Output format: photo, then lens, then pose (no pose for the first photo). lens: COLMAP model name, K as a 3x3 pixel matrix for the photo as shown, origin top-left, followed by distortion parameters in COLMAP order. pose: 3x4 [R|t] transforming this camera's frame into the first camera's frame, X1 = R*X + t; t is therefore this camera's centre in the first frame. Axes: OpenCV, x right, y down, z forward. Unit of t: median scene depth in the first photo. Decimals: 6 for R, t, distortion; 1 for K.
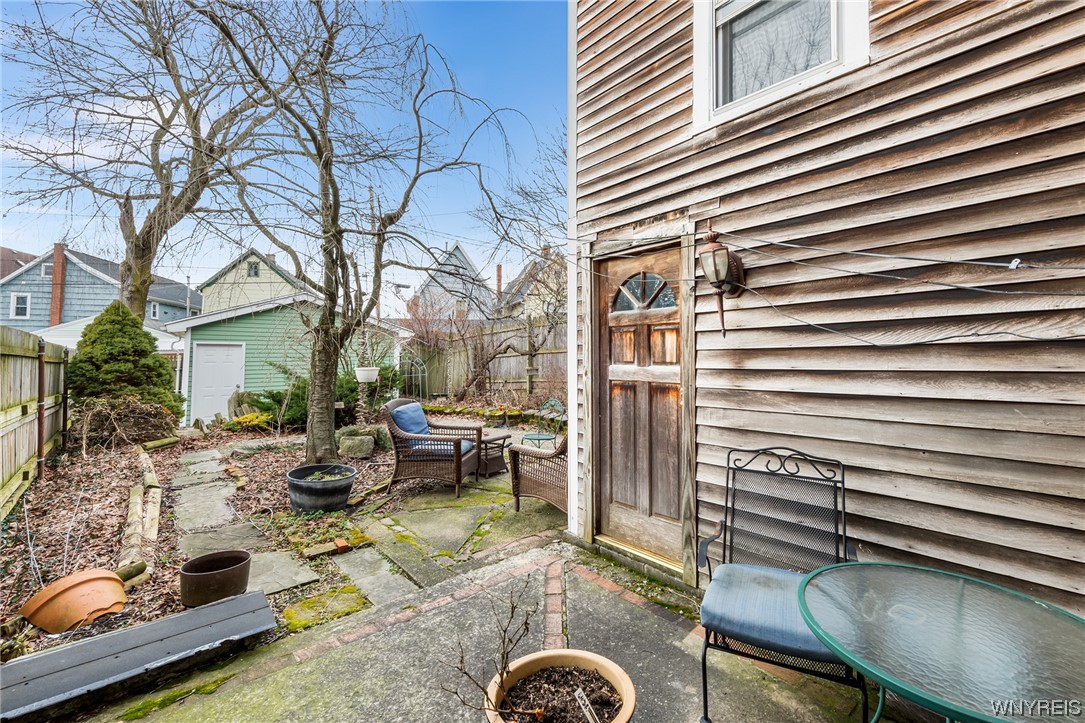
lens RADIAL K [[449.2, 0, 545.5], [0, 449.2, 338.7], [0, 0, 1]] dist [0.001492, 0.000140]
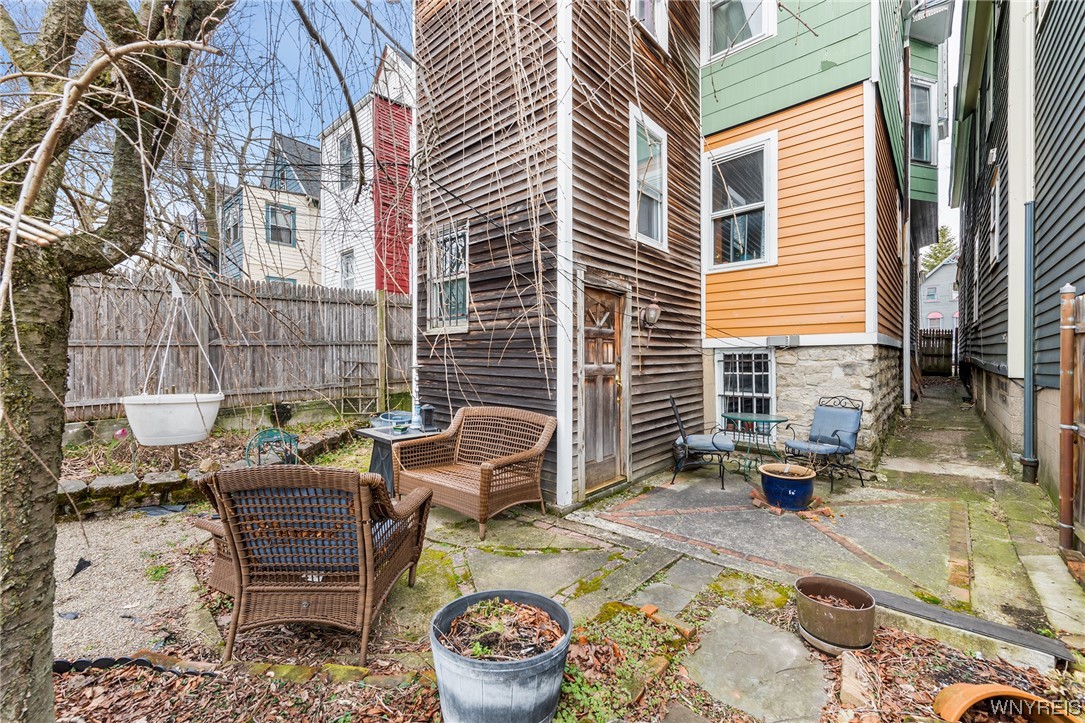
lens RADIAL K [[426.1, 0, 542.5], [0, 426.1, 361.5], [0, 0, 1]] dist [0.000987, 0.000056]
pose [[-0.103764, 0.002259, 0.994599, -0.530267], [-0.033397, 0.999426, -0.005755, 0.027475], [-0.994041, -0.033814, -0.103629, 0.591376]]
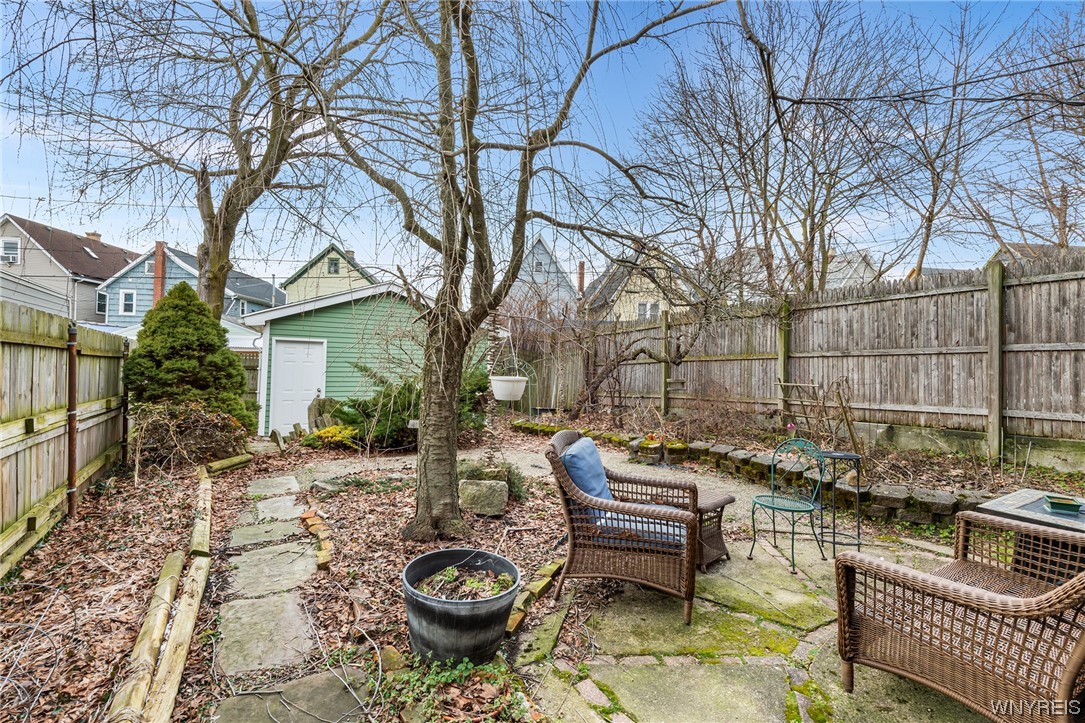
lens RADIAL K [[507.2, 0, 542.5], [0, 507.2, 361.5], [0, 0, 1]] dist [0.011558, -0.000236]
pose [[0.982683, 0.025556, -0.183521, -0.165059], [-0.019060, 0.999131, 0.037075, 0.012431], [0.184309, -0.032935, 0.982316, 0.239458]]
